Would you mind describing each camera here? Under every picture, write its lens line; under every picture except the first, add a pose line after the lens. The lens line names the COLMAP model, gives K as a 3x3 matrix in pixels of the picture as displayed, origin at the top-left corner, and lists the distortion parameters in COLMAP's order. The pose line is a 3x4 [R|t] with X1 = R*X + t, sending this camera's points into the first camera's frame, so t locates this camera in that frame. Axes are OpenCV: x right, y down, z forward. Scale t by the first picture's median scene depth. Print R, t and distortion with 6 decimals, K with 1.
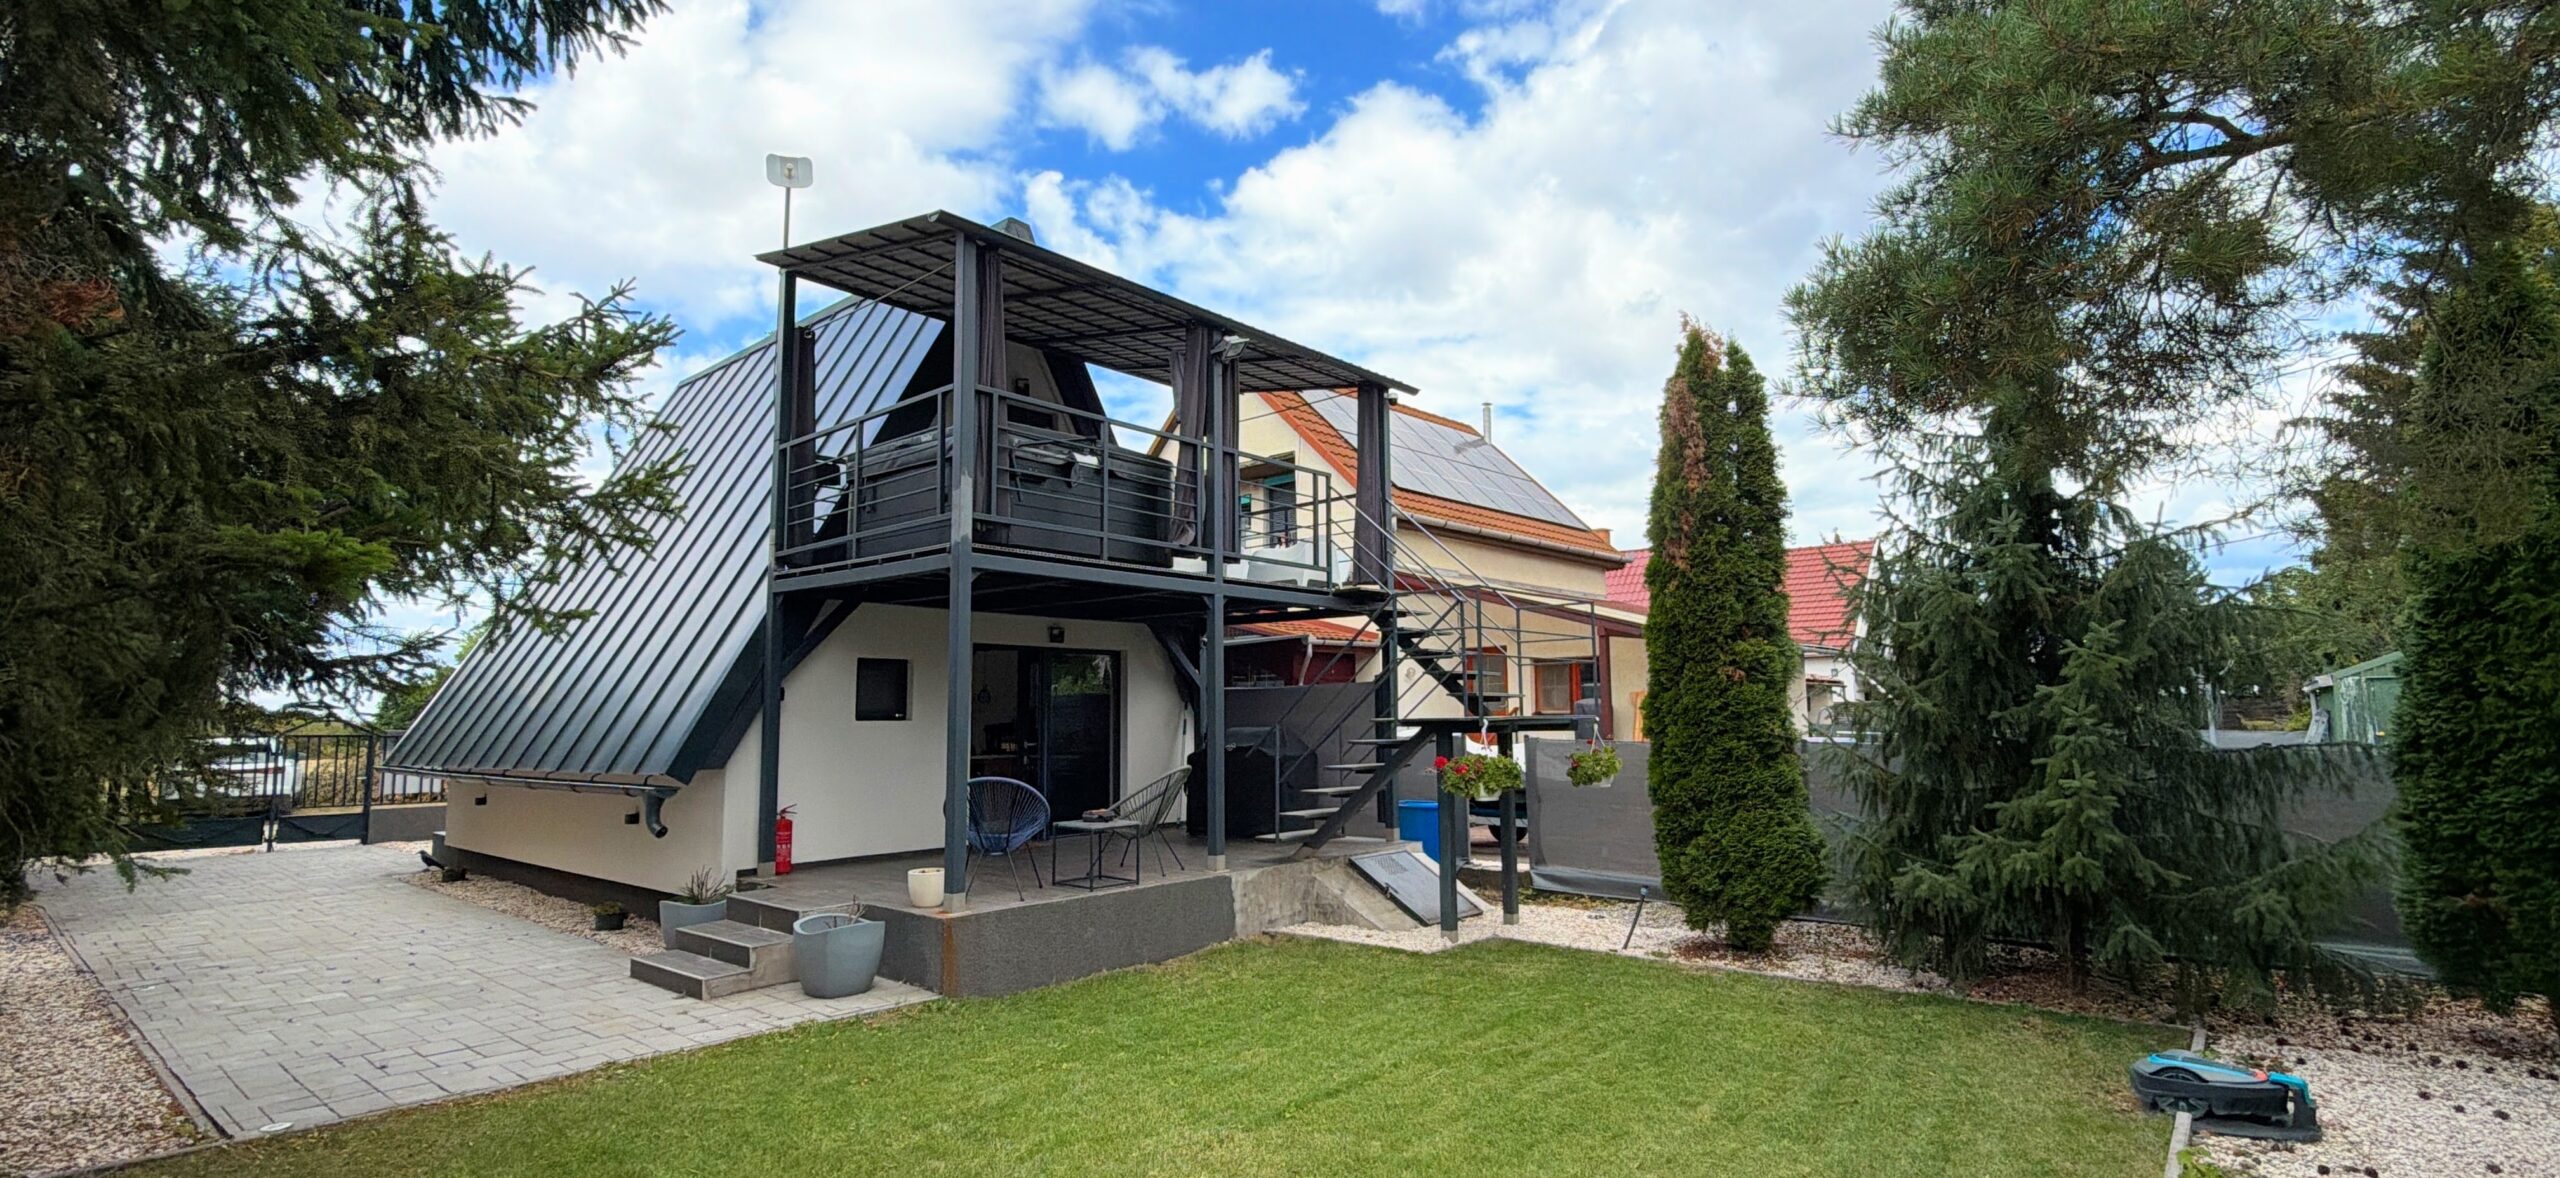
lens RADIAL K [[1163.5, 0, 1280.0], [0, 1163.5, 589.0], [0, 0, 1]] dist [-0.000613, -0.000243]
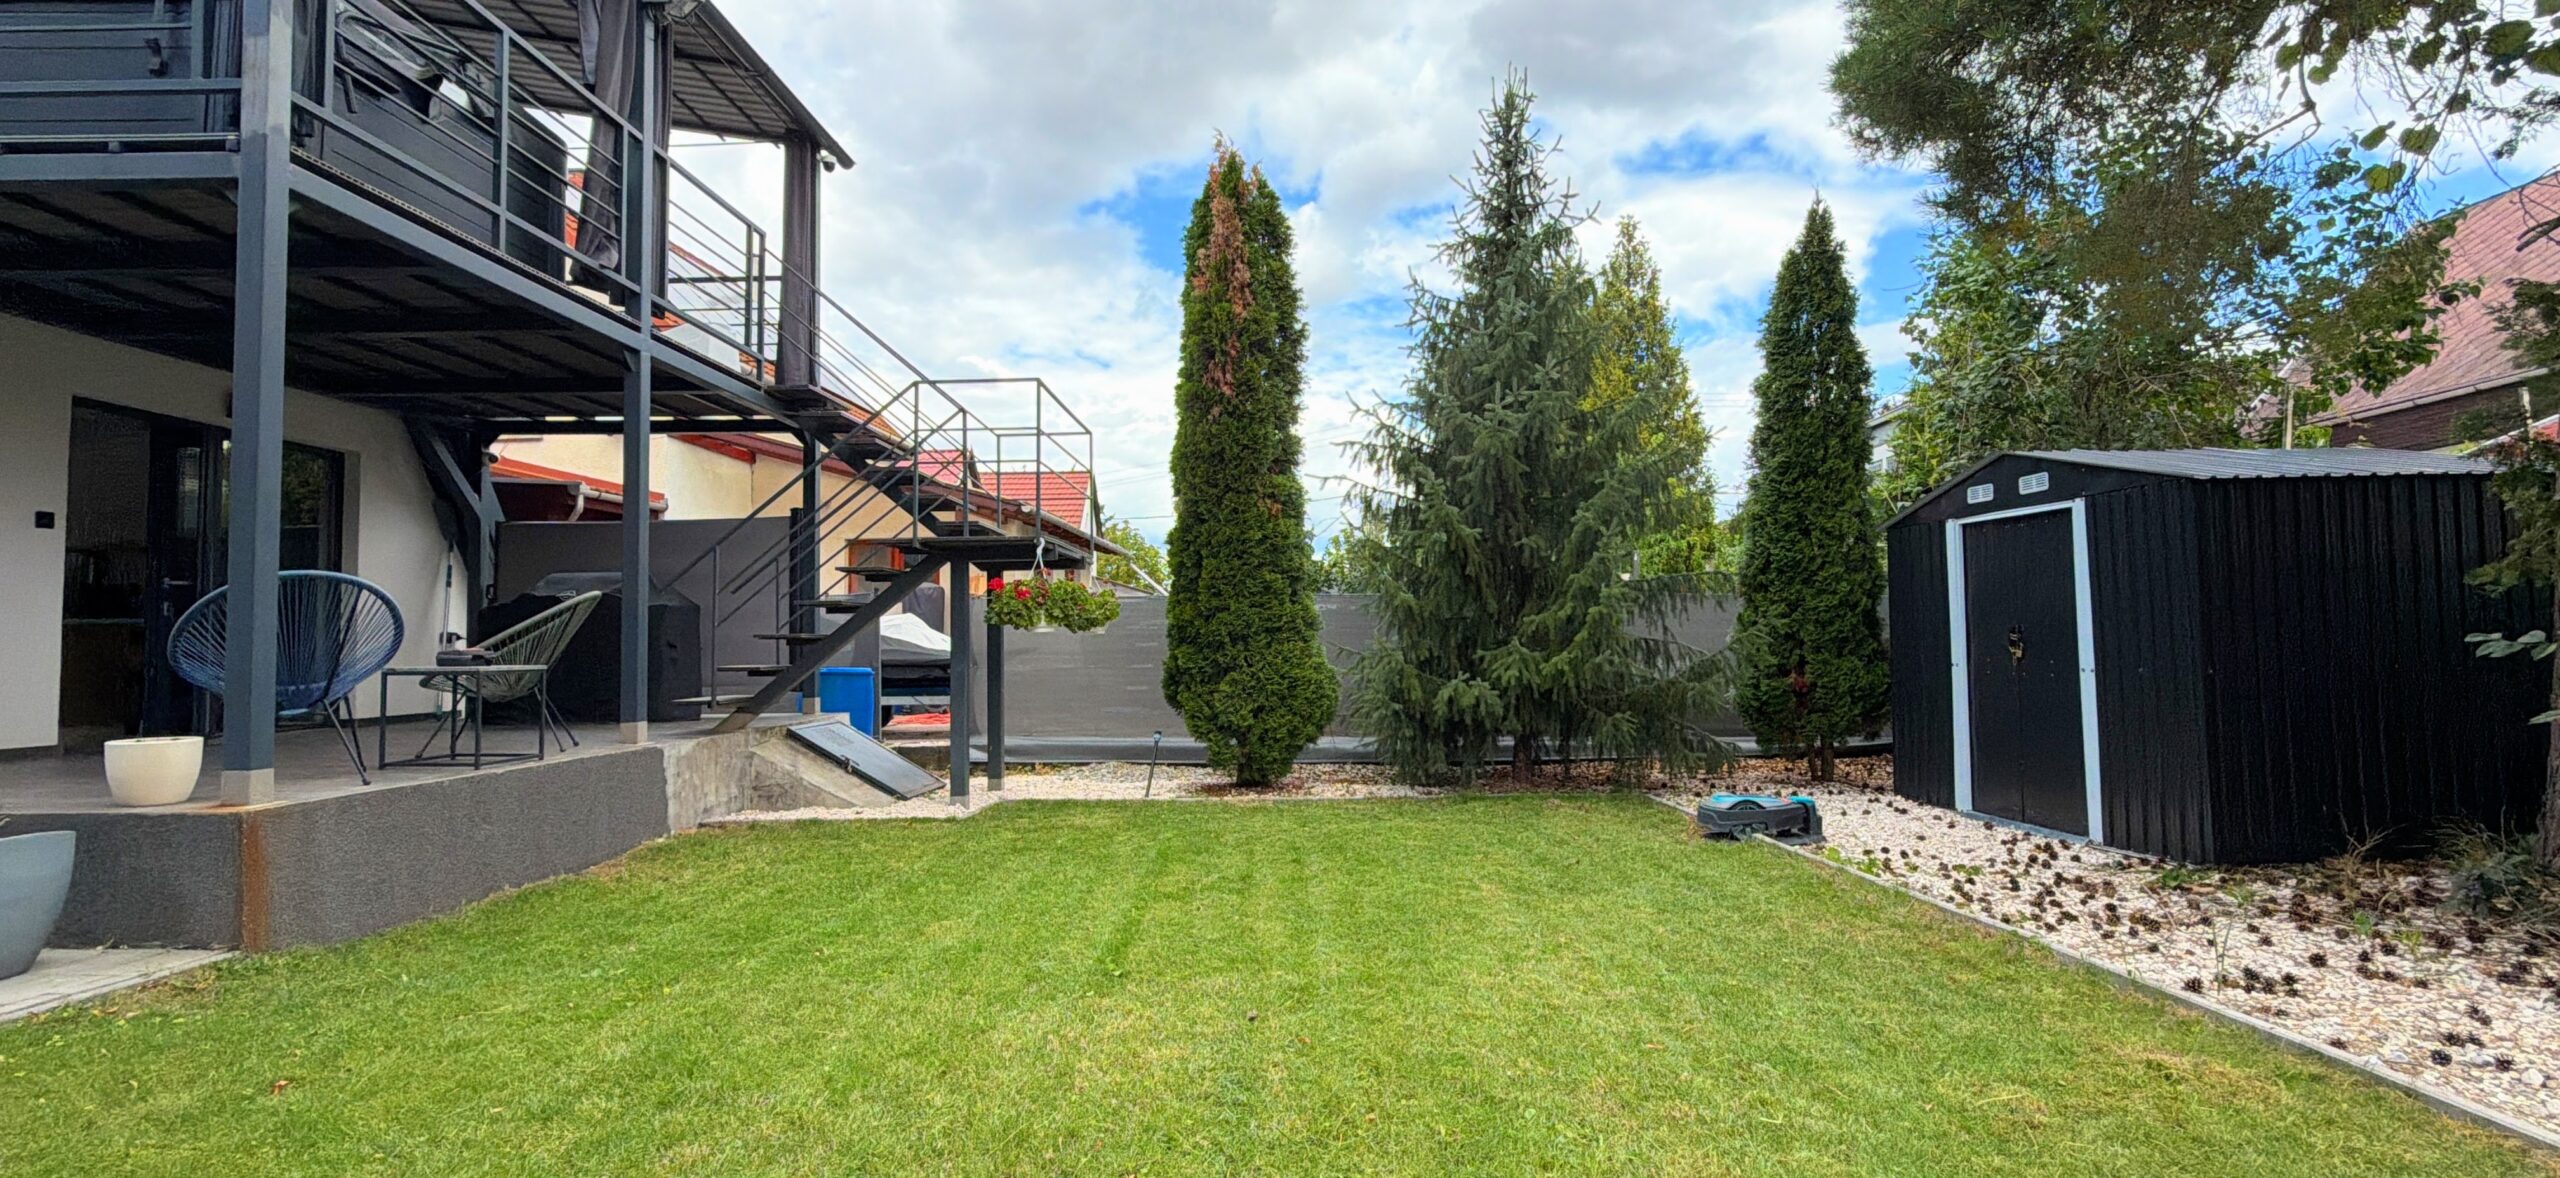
lens RADIAL K [[1163.5, 0, 1280.0], [0, 1163.5, 589.0], [0, 0, 1]] dist [-0.000613, -0.000243]
pose [[0.760846, 0.032658, 0.648110, -0.222423], [-0.066932, 0.997356, 0.028319, 0.106348], [-0.645472, -0.064926, 0.761020, 0.227567]]
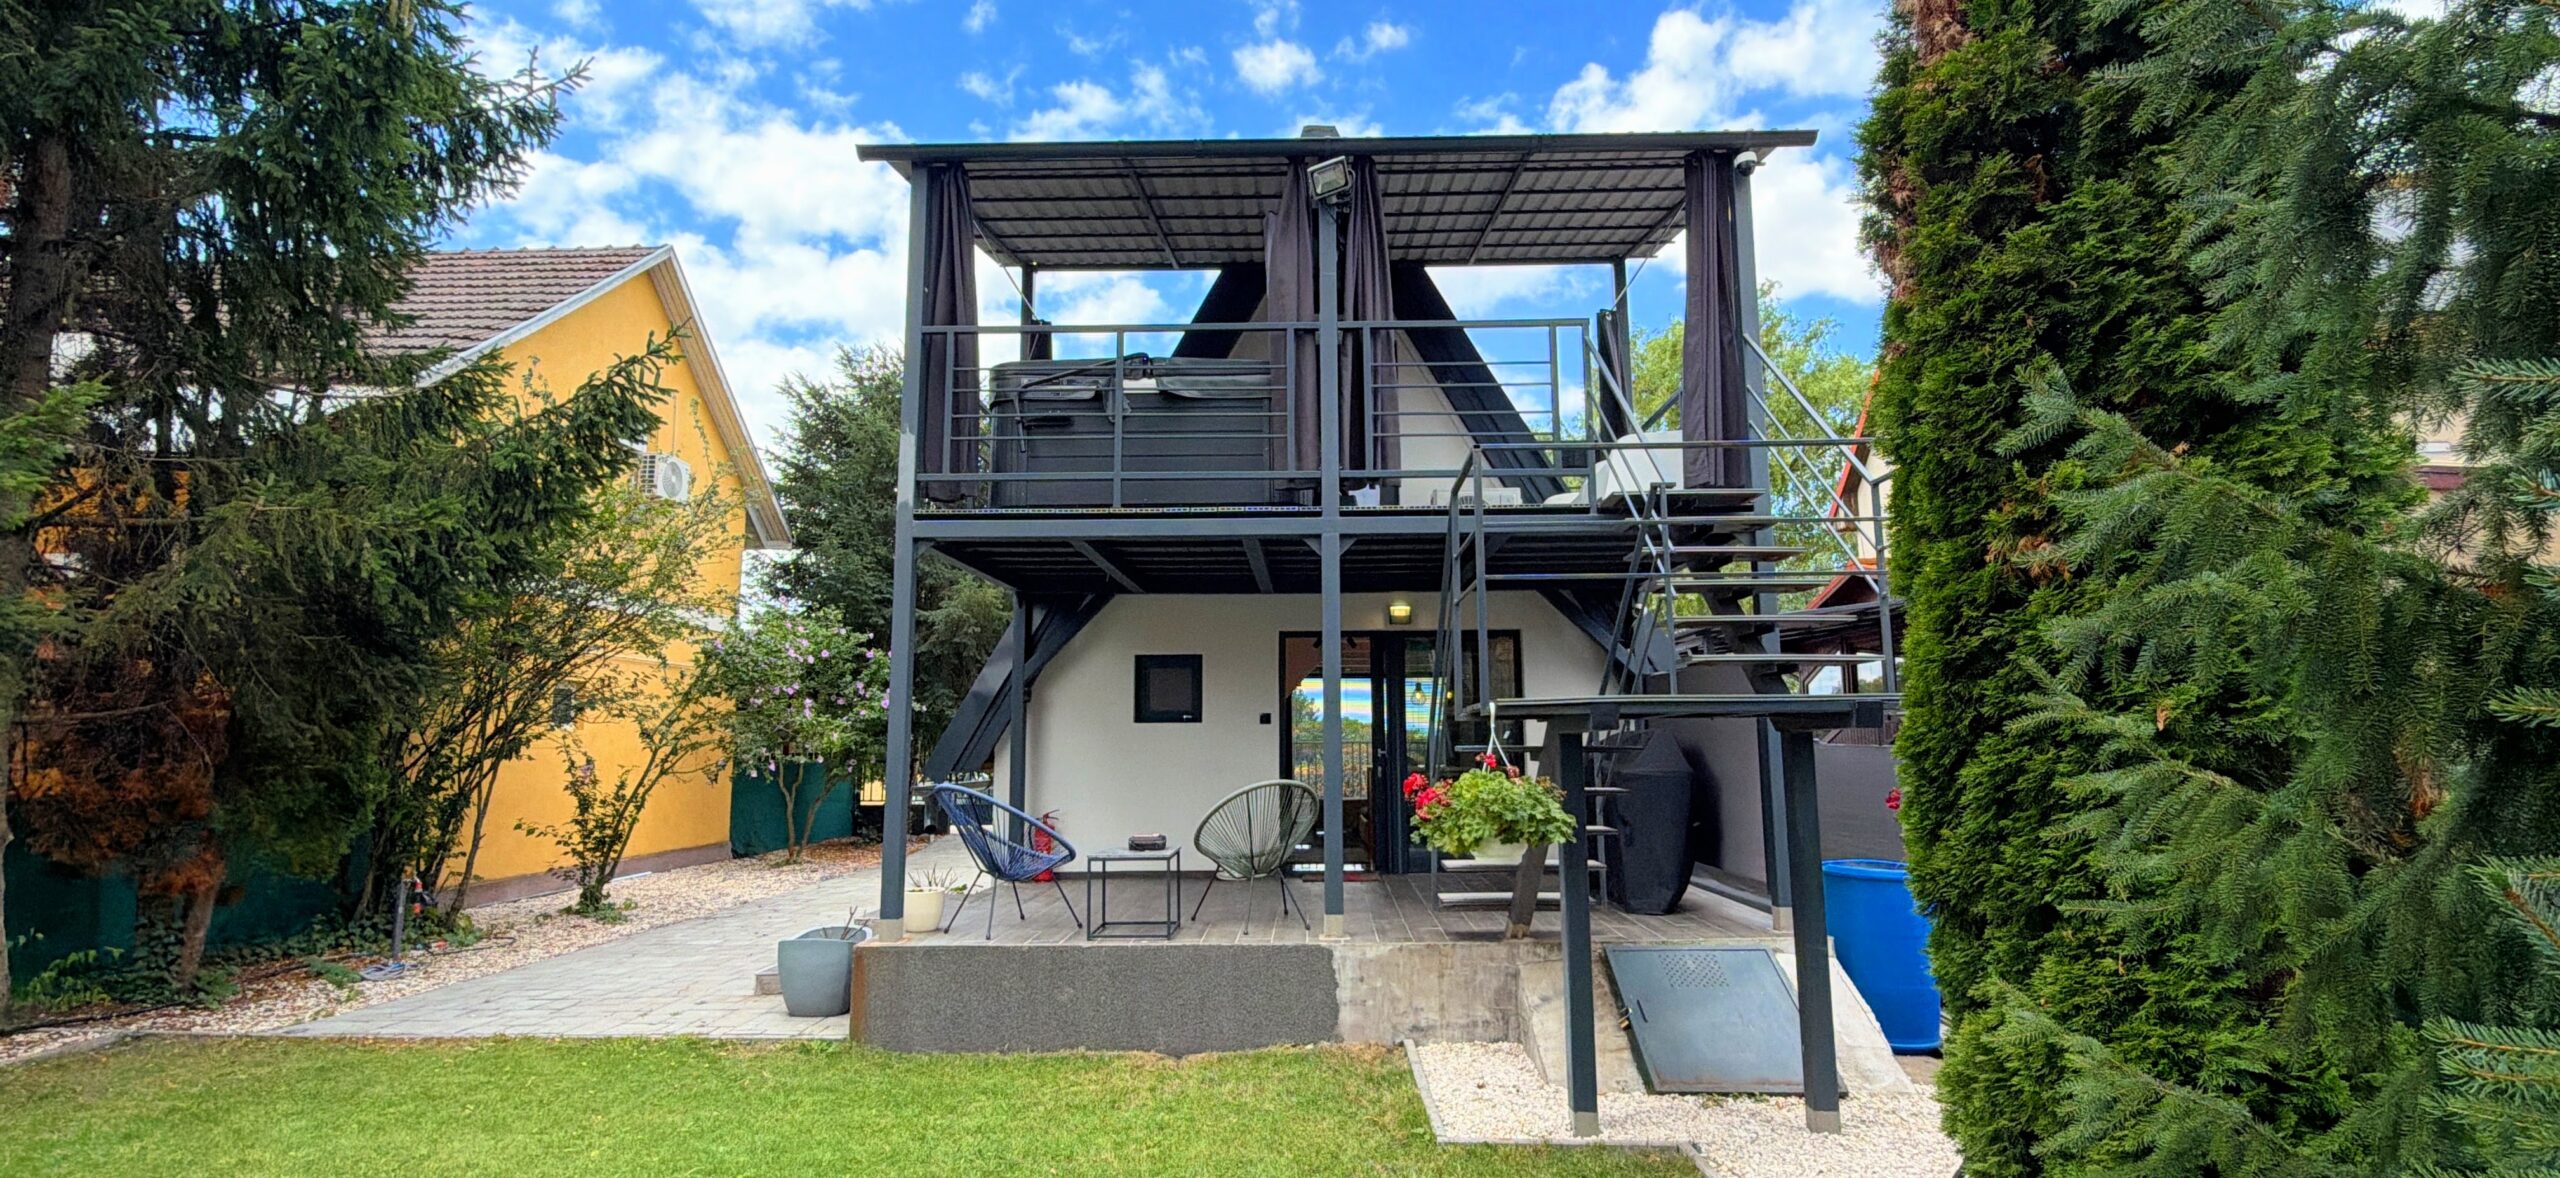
lens RADIAL K [[1163.5, 0, 1280.0], [0, 1163.5, 589.0], [0, 0, 1]] dist [-0.000613, -0.000243]
pose [[0.620548, -0.098764, -0.777924, 0.486083], [0.086881, 0.994589, -0.056967, 0.079081], [0.779341, -0.032236, 0.625771, 0.575528]]
